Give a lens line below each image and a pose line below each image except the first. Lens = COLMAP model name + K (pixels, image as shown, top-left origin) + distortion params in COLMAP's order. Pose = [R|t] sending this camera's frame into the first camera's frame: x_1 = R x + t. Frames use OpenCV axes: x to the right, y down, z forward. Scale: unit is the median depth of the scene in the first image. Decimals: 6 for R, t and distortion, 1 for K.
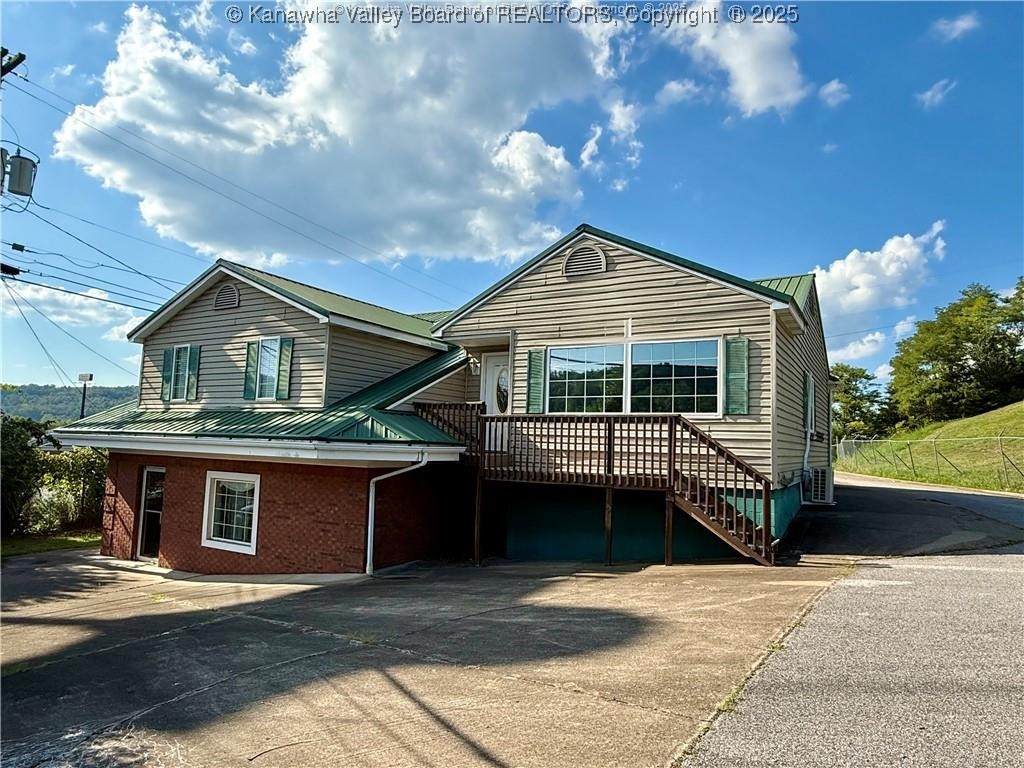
lens RADIAL K [[623.7, 0, 512.0], [0, 623.7, 384.0], [0, 0, 1]] dist [0.001460, 0.001931]
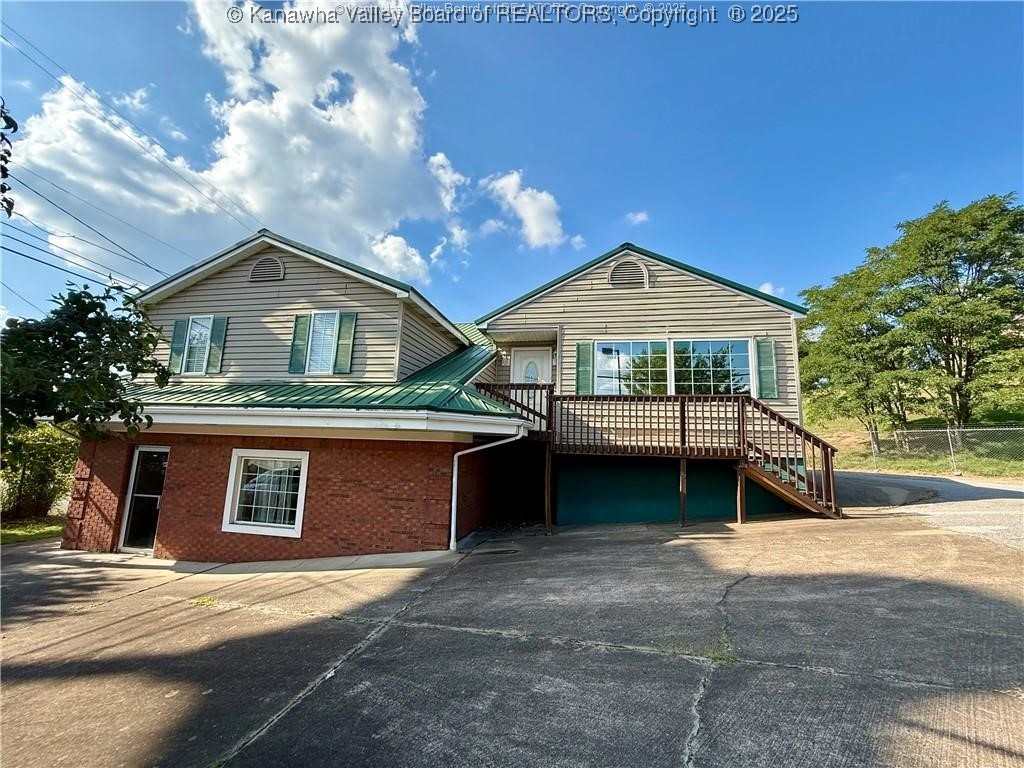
lens RADIAL K [[404.4, 0, 512.0], [0, 404.4, 384.0], [0, 0, 1]] dist [0.000737, 0.000116]
pose [[0.946053, 0.051060, 0.319964, -0.326235], [-0.034868, 0.997814, -0.056135, 0.069192], [-0.322131, 0.041950, 0.945765, 0.324711]]
